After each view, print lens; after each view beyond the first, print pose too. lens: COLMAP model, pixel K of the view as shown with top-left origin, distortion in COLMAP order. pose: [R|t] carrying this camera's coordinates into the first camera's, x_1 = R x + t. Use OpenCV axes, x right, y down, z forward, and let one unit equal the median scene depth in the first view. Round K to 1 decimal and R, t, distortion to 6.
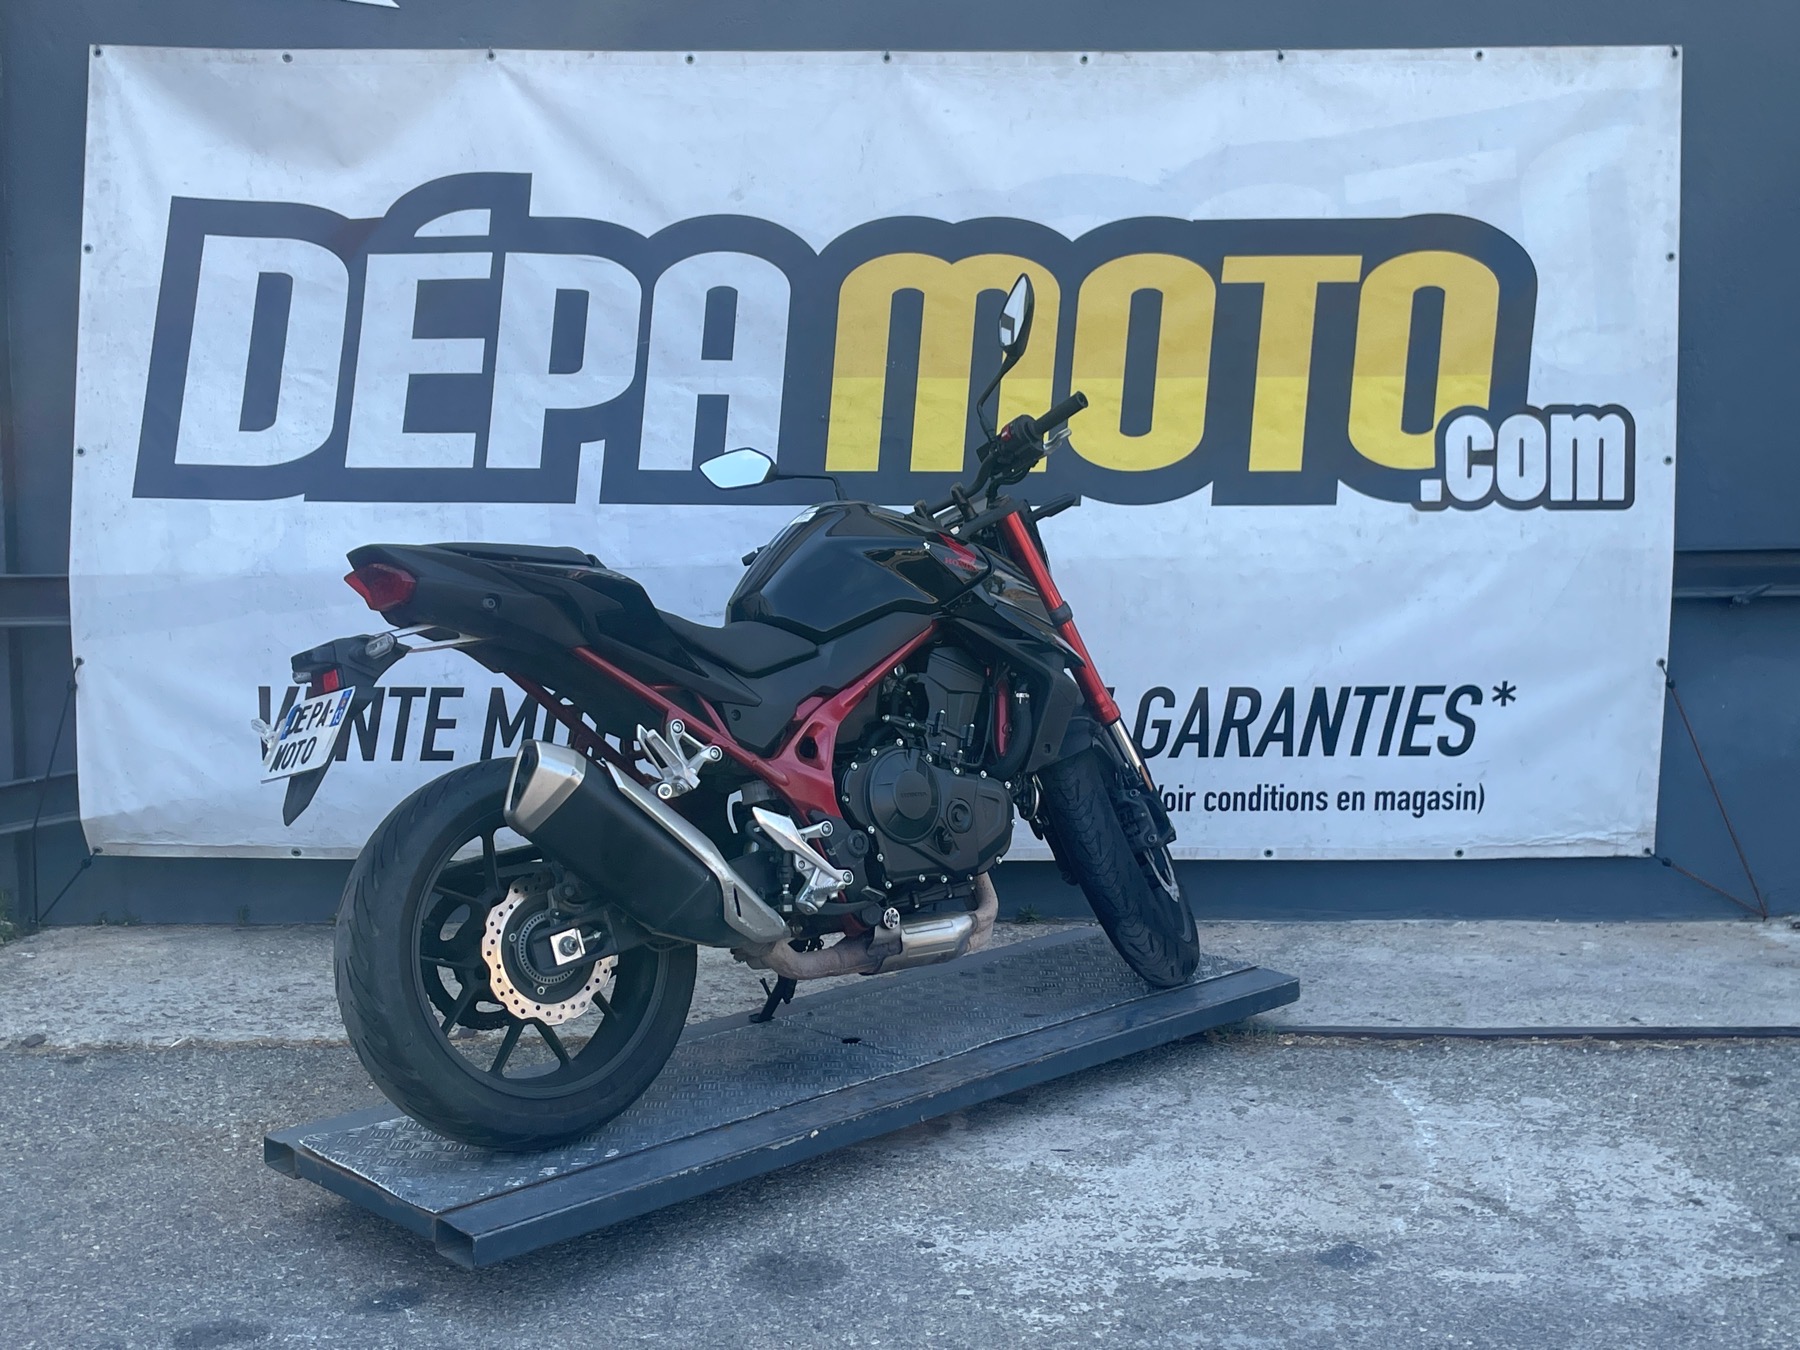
lens RADIAL K [[2065.4, 0, 911.3], [0, 2065.4, 662.2], [0, 0, 1]] dist [0.006855, 0.000000]
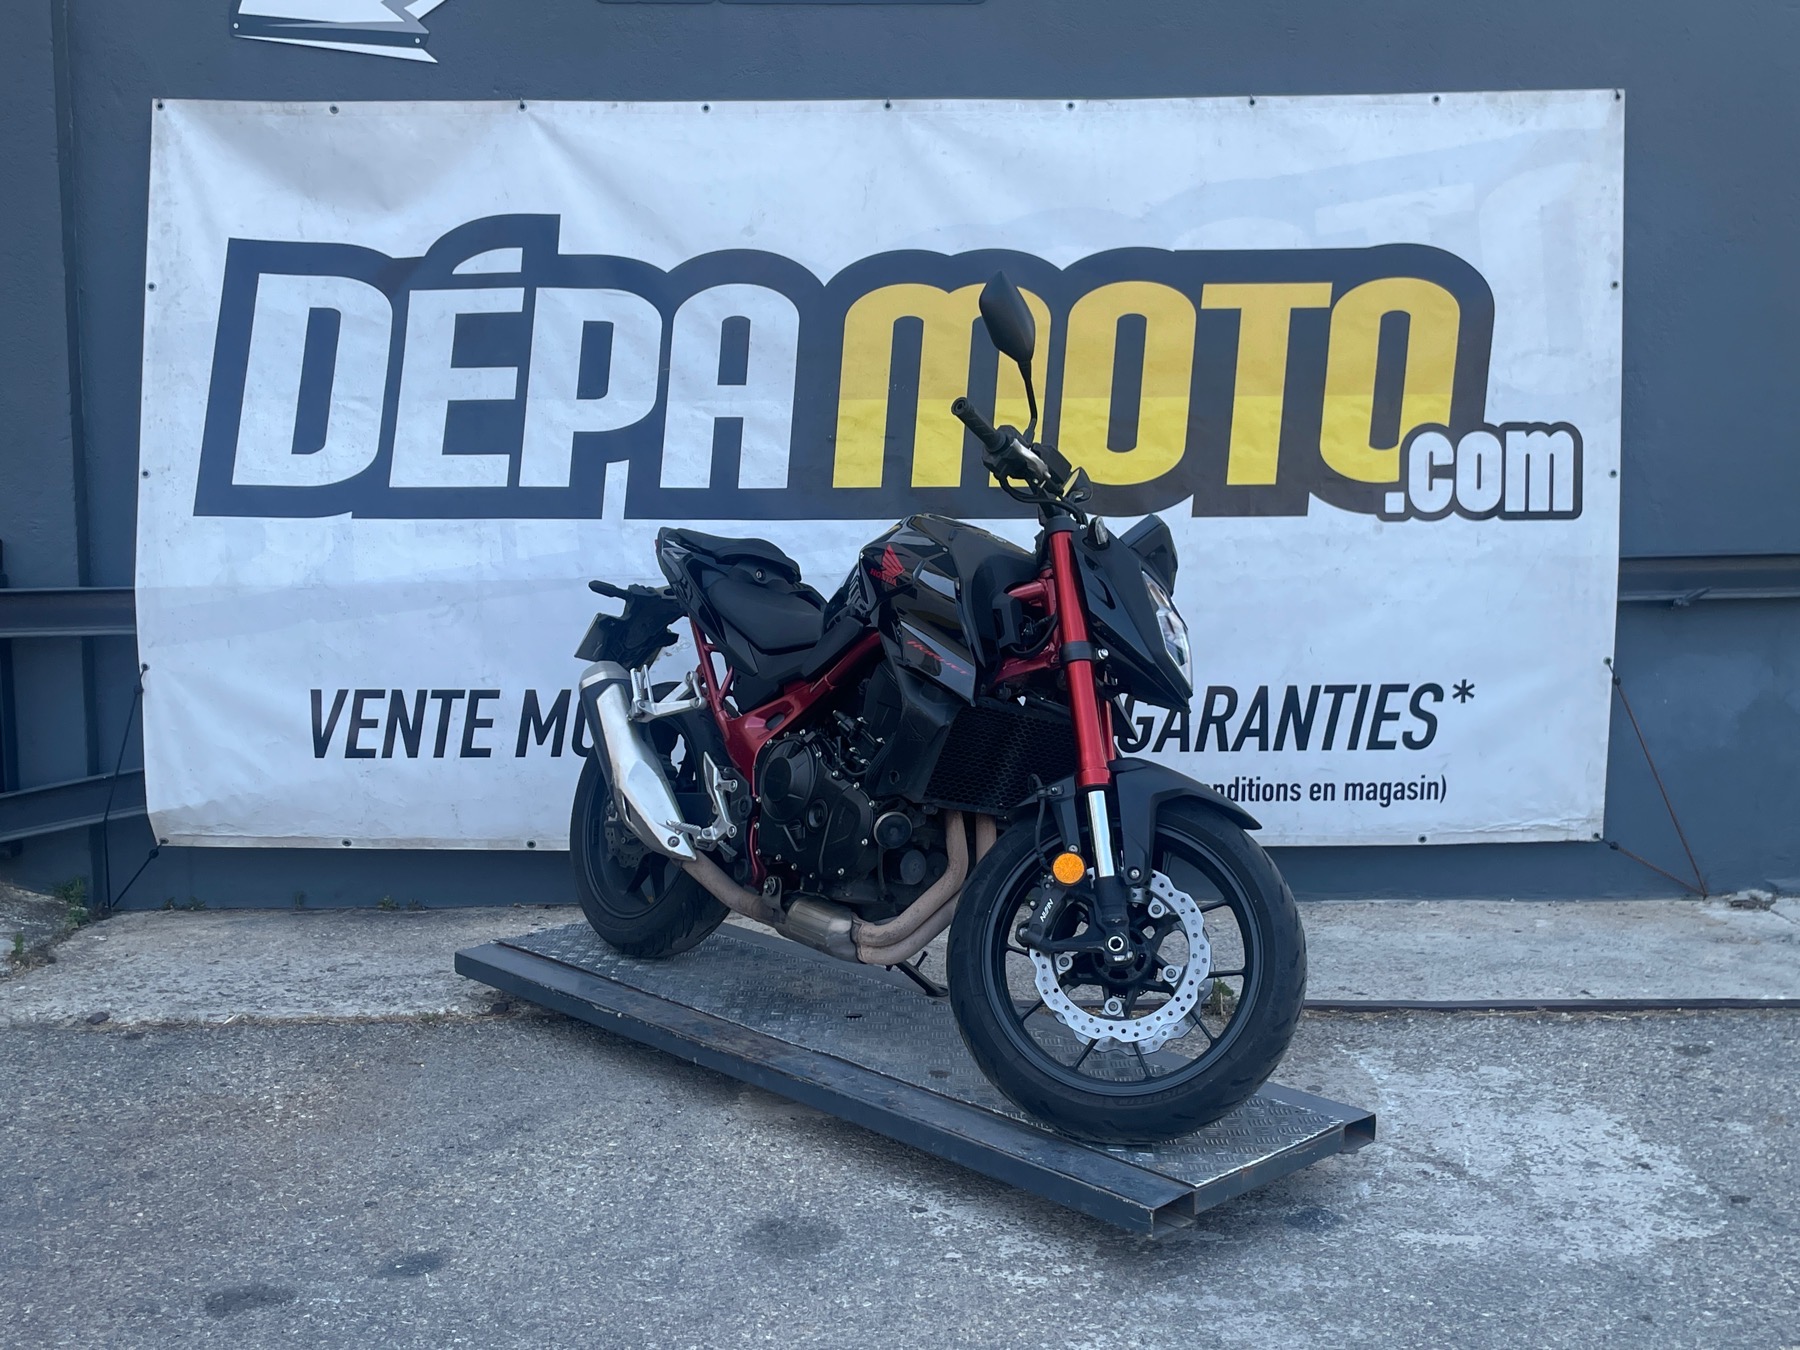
lens RADIAL K [[1619.7, 0, 1005.5], [0, 1619.7, 680.2], [0, 0, 1]] dist [-0.008015, 0.018997]
pose [[0.999954, -0.005175, -0.008104, 0.055499], [0.005168, 0.999986, -0.000842, 0.009475], [0.008108, 0.000800, 0.999967, 0.154458]]
